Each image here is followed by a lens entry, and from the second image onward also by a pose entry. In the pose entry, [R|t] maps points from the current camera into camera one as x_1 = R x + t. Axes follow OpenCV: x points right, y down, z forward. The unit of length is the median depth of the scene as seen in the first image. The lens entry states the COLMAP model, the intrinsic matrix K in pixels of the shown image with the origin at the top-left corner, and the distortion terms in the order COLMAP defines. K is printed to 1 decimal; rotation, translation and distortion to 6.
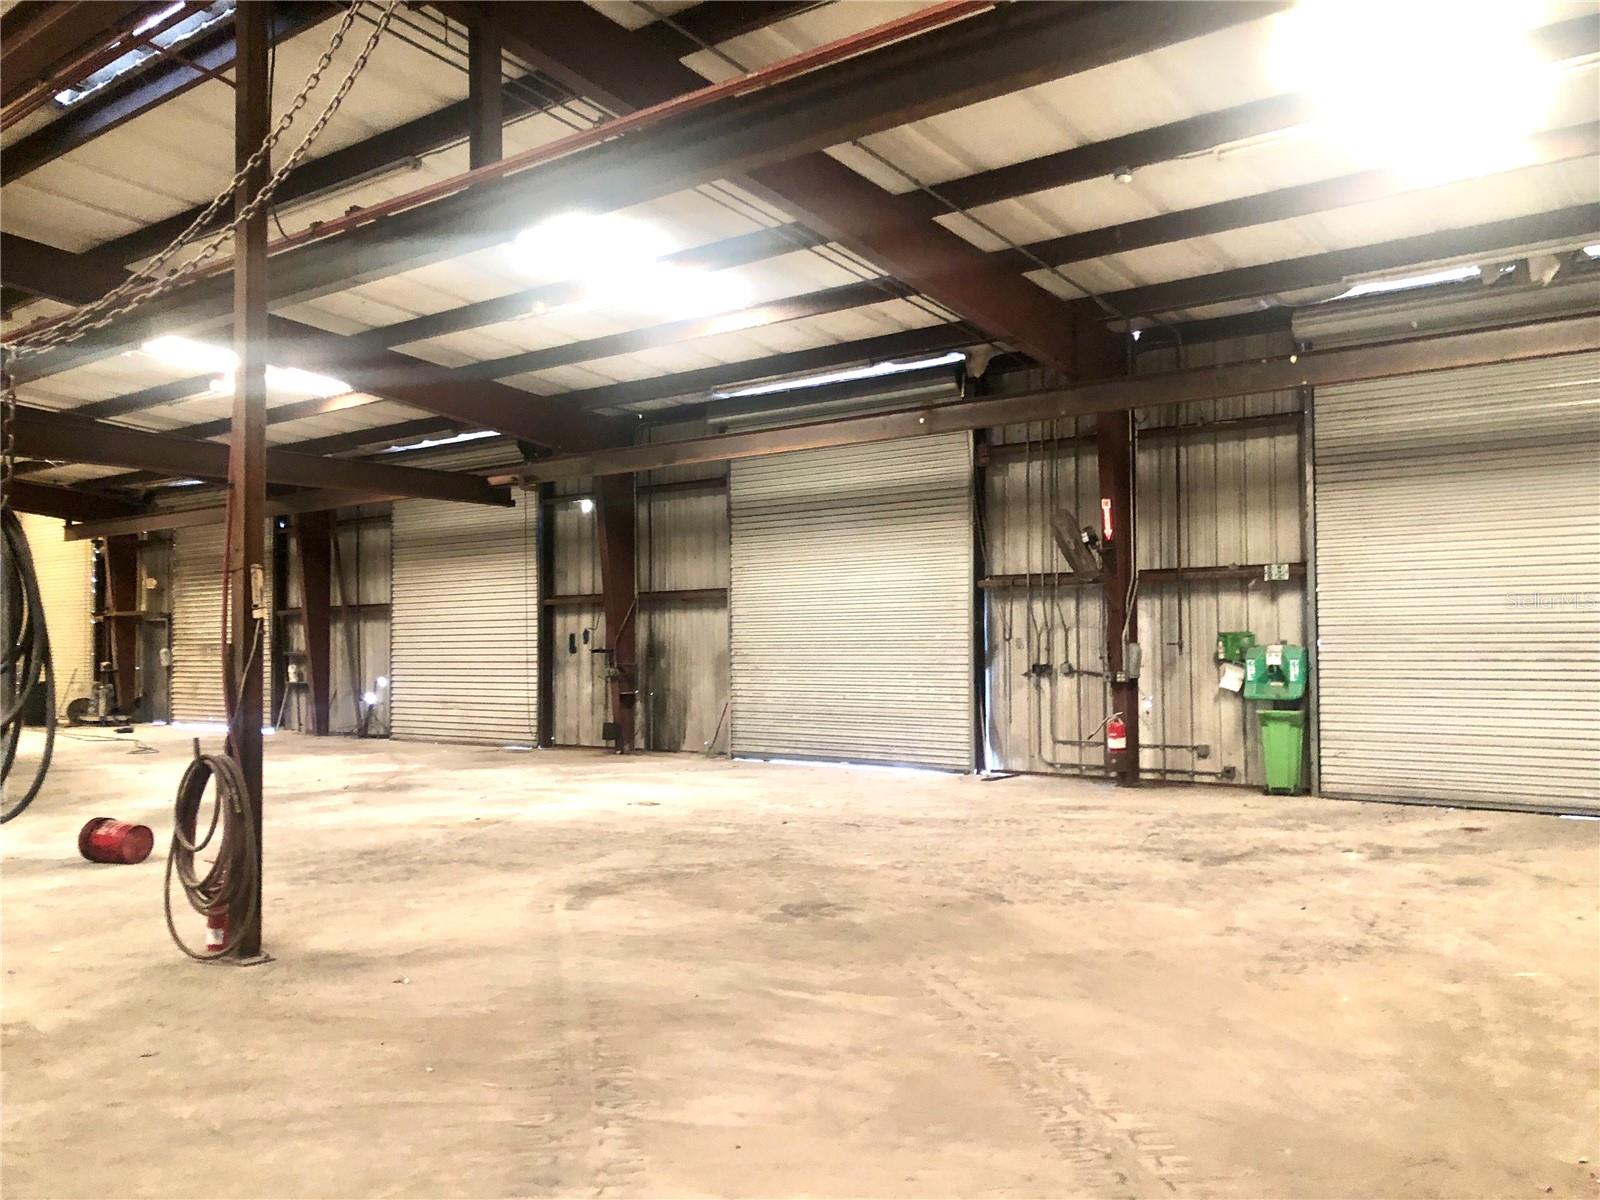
lens RADIAL K [[1318.7, 0, 800.0], [0, 1318.7, 600.0], [0, 0, 1]] dist [0.013125, 0.001291]
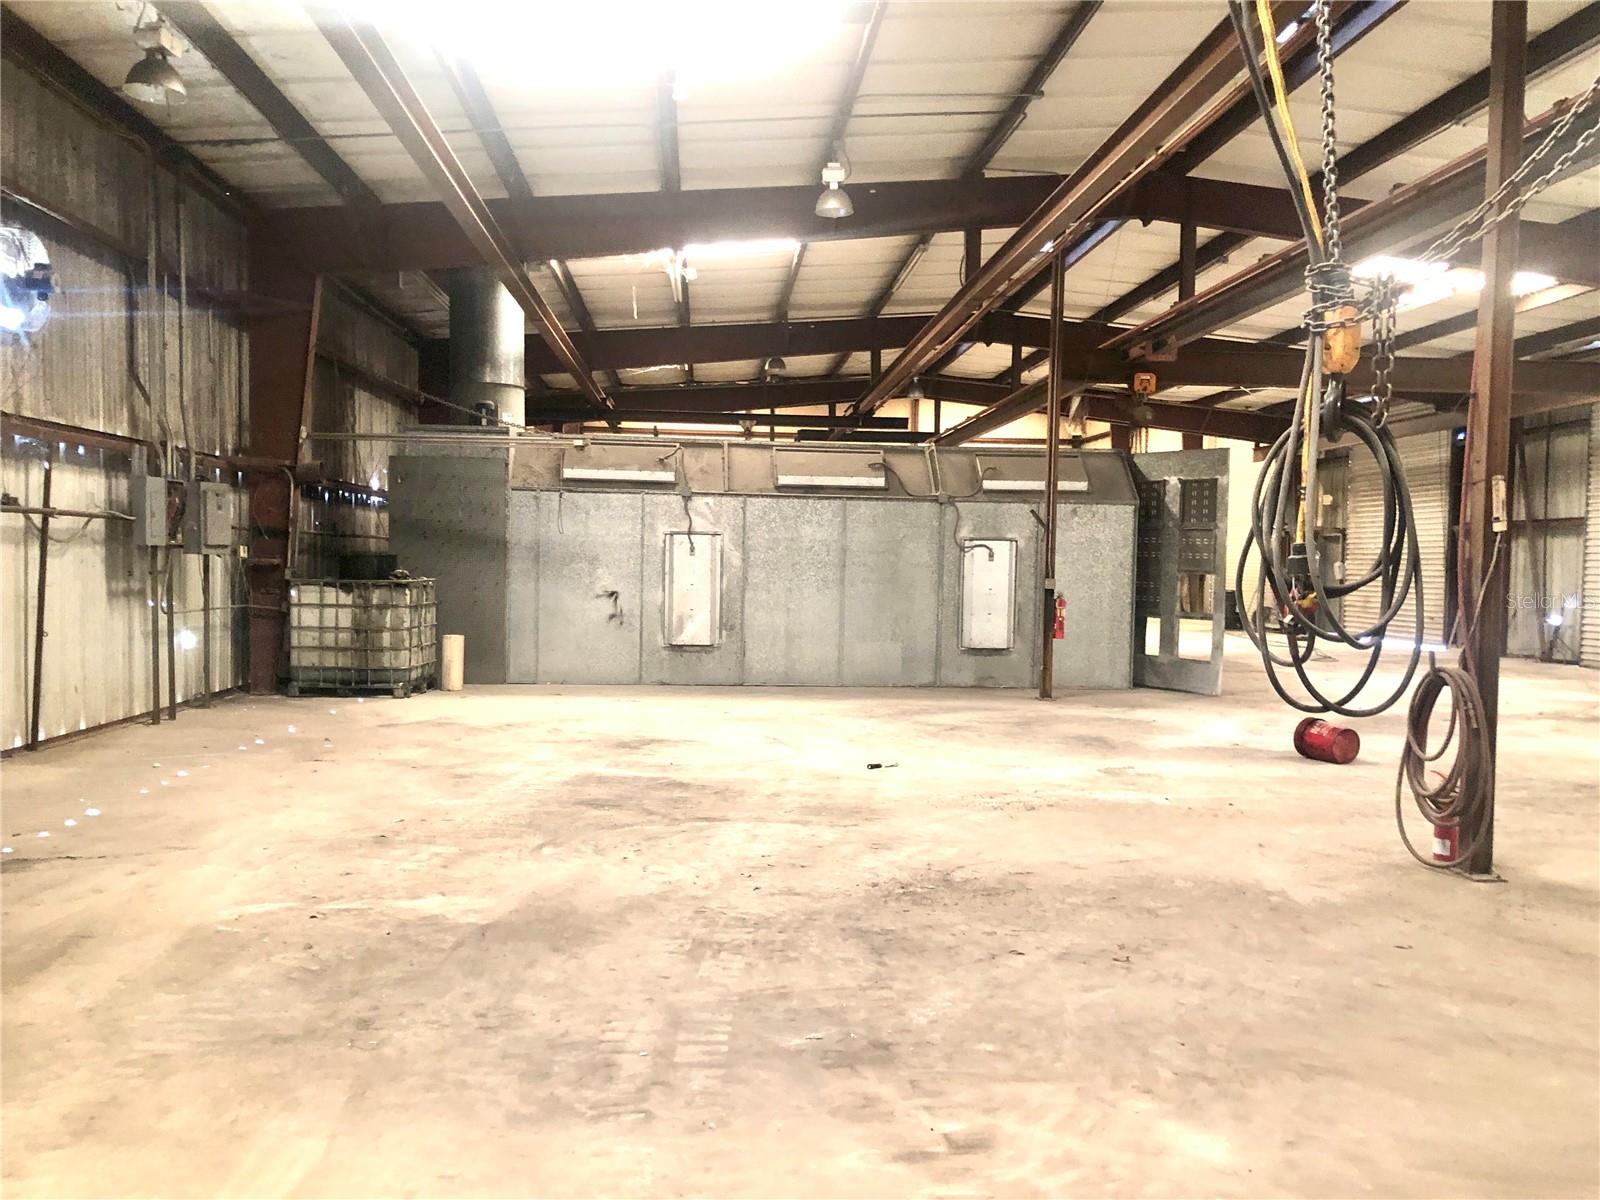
lens RADIAL K [[1304.2, 0, 801.4], [0, 1304.2, 618.9], [0, 0, 1]] dist [0.005219, 0.003491]
pose [[0.672782, 0.049943, -0.738153, -0.042543], [0.008579, 0.997125, 0.075284, 0.001117], [0.739791, -0.056982, 0.670419, -0.022489]]
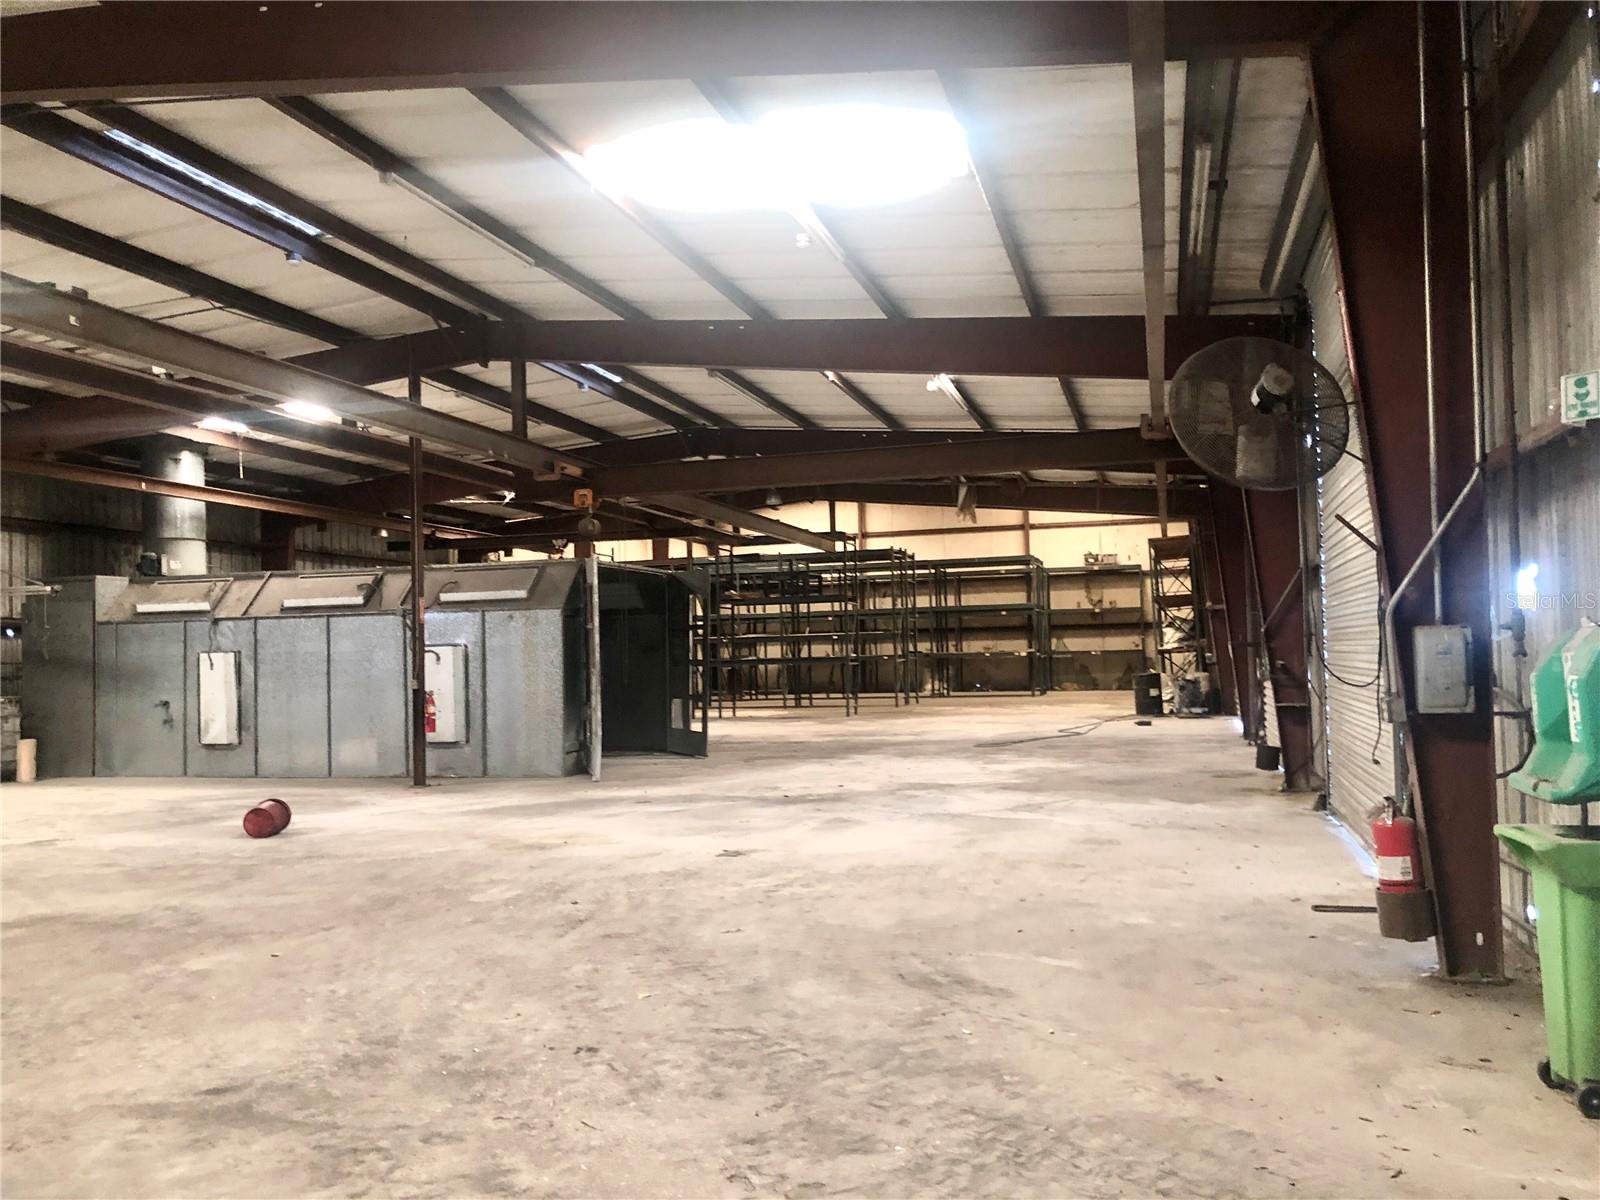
lens RADIAL K [[1318.7, 0, 800.0], [0, 1318.7, 600.0], [0, 0, 1]] dist [0.013125, 0.001291]
pose [[0.381595, -0.044103, -0.923277, 0.895435], [0.058653, 0.998003, -0.023431, 0.038994], [0.922467, -0.045212, 0.383420, 1.084835]]
